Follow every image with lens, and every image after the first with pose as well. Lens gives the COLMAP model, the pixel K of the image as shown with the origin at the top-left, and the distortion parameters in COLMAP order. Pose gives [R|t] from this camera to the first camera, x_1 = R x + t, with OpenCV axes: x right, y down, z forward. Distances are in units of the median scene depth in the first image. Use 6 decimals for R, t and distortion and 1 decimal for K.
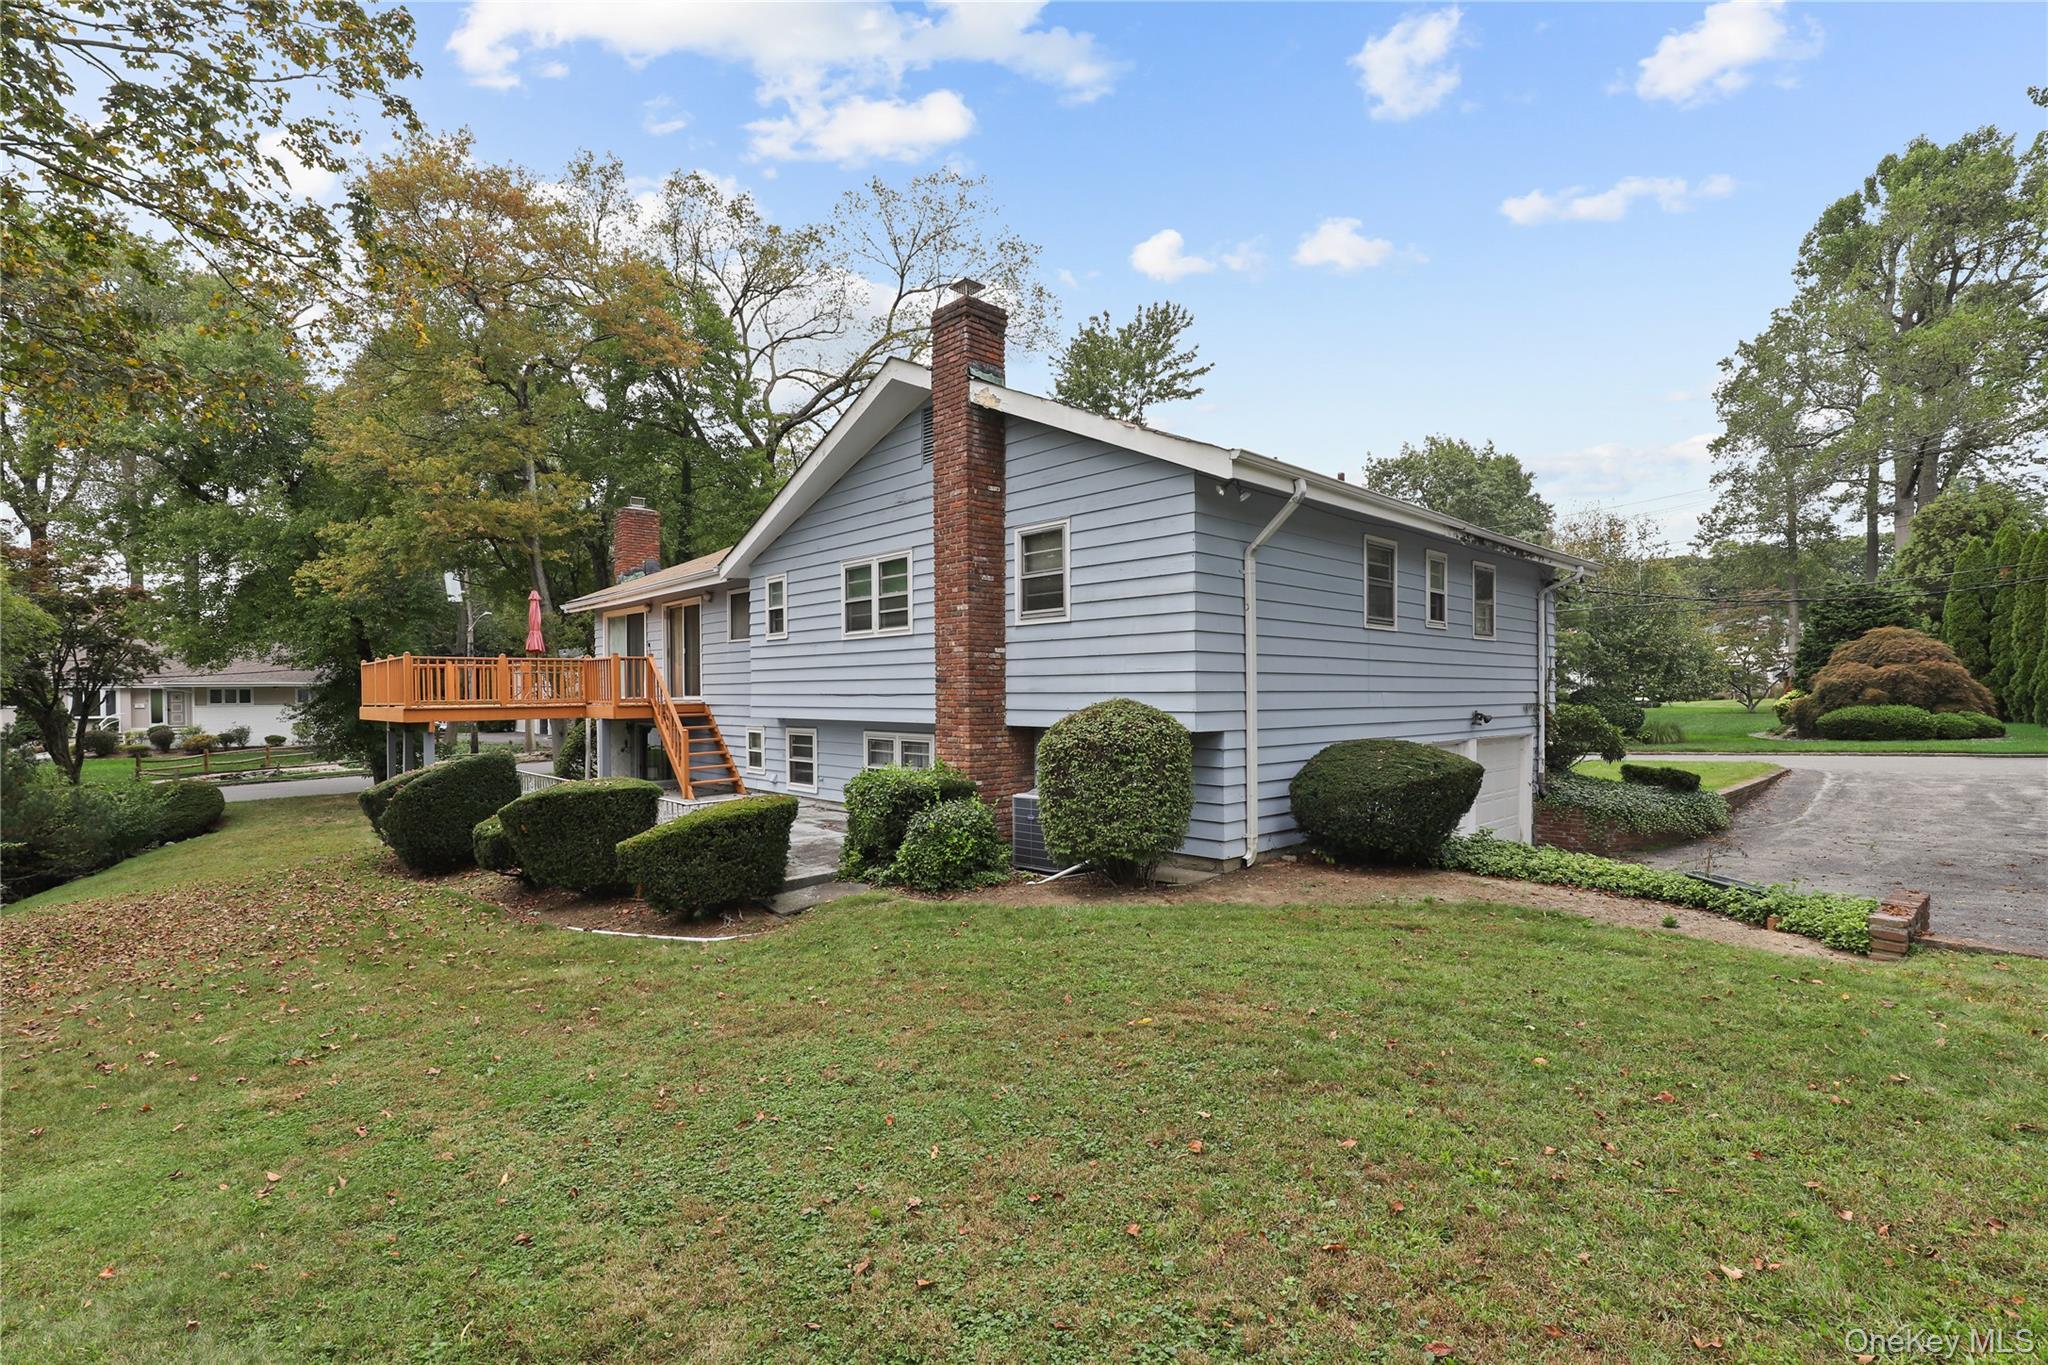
lens RADIAL K [[971.9, 0, 1024.0], [0, 971.9, 682.5], [0, 0, 1]] dist [-0.077682, 0.000668]
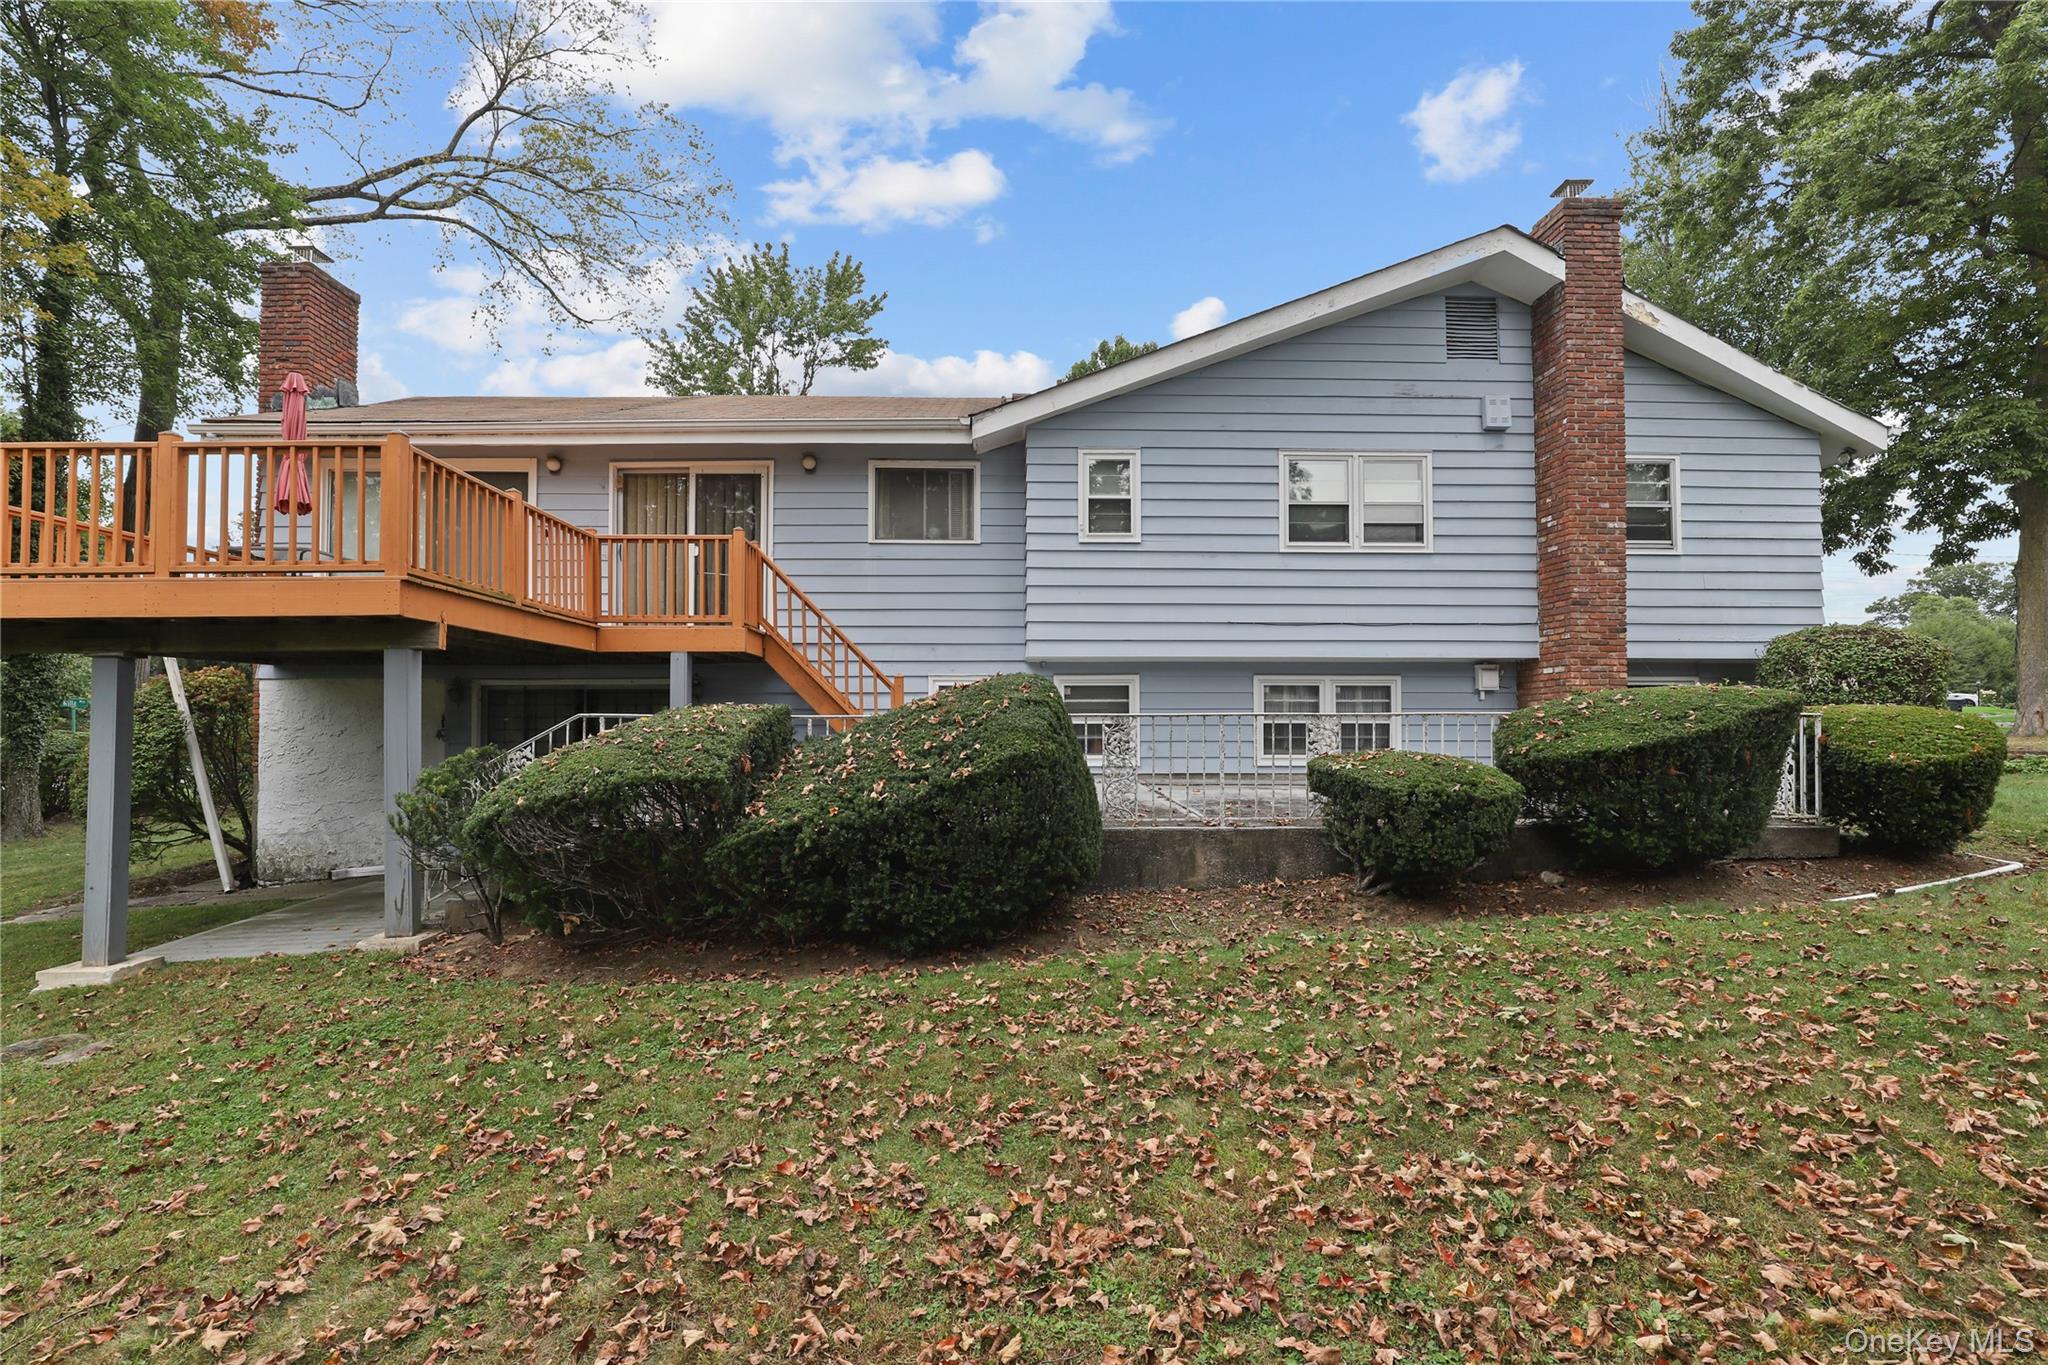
lens RADIAL K [[971.9, 0, 1024.0], [0, 971.9, 682.5], [0, 0, 1]] dist [-0.077682, 0.000668]
pose [[0.697662, 0.016130, 0.716245, -0.913375], [-0.013646, 0.999864, -0.009225, 0.071261], [-0.716297, -0.003338, 0.697788, 0.654436]]
